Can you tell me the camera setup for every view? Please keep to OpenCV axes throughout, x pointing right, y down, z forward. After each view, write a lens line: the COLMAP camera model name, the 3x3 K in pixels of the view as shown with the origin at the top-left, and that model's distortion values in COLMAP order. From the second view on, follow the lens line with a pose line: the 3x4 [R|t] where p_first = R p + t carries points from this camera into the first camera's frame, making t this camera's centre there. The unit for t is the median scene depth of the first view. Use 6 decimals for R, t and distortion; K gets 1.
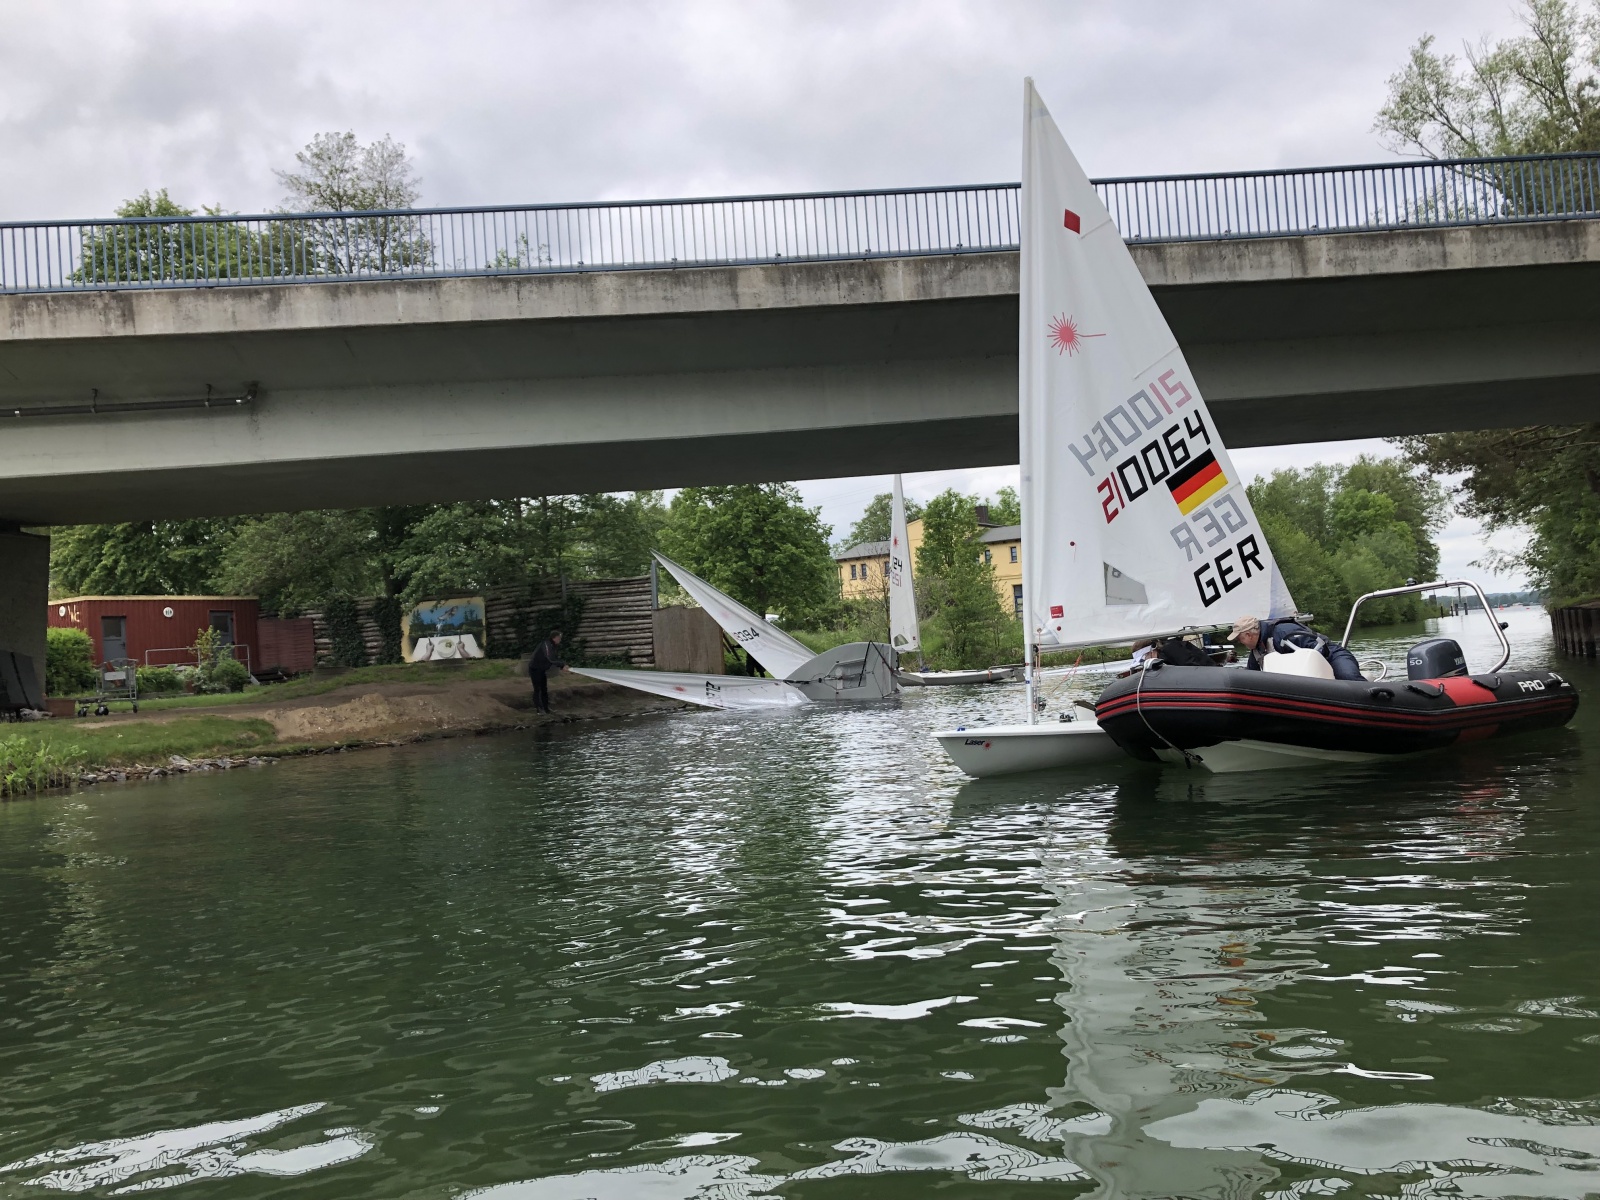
lens RADIAL K [[1290.0, 0, 800.0], [0, 1290.0, 600.0], [0, 0, 1]] dist [-0.007363, -0.002521]
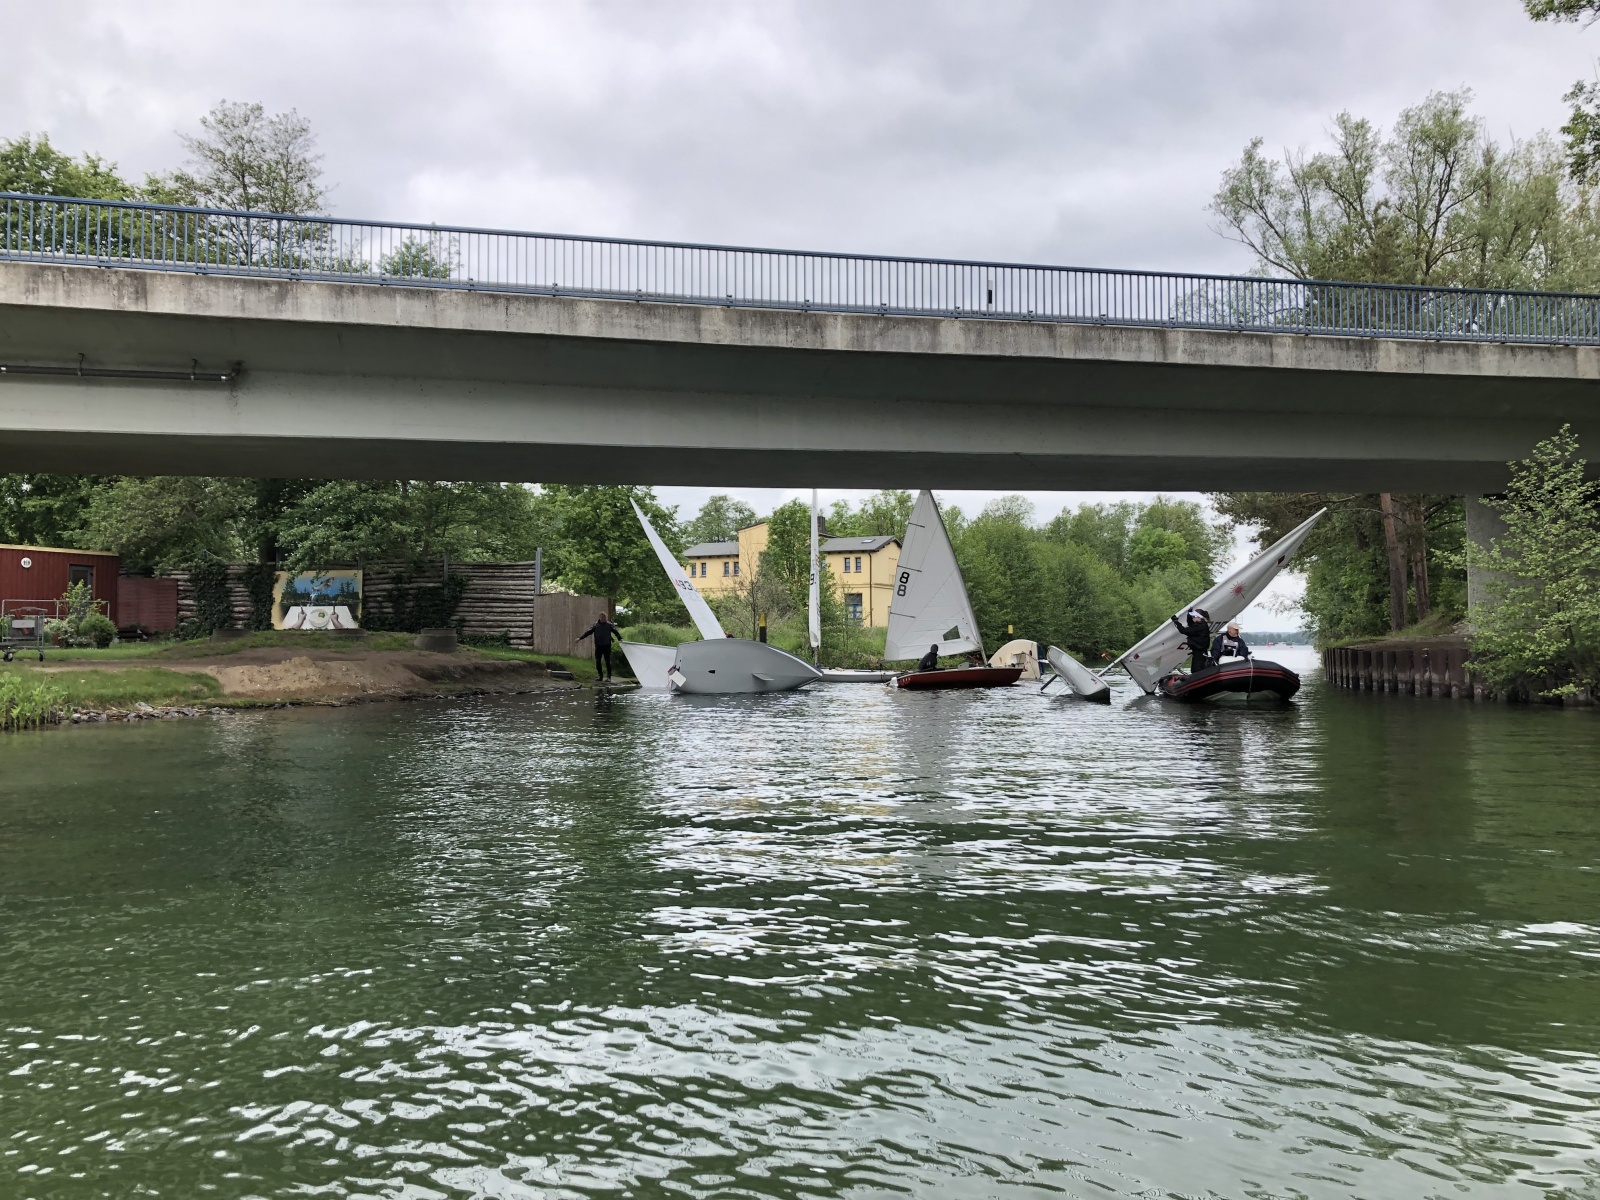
lens RADIAL K [[1312.6, 0, 801.1], [0, 1312.6, 615.6], [0, 0, 1]] dist [-0.012331, -0.010366]
pose [[0.984814, 0.067652, 0.159887, -0.068744], [-0.069719, 0.997540, 0.007353, 0.001358], [-0.158996, -0.018388, 0.987108, -0.092417]]
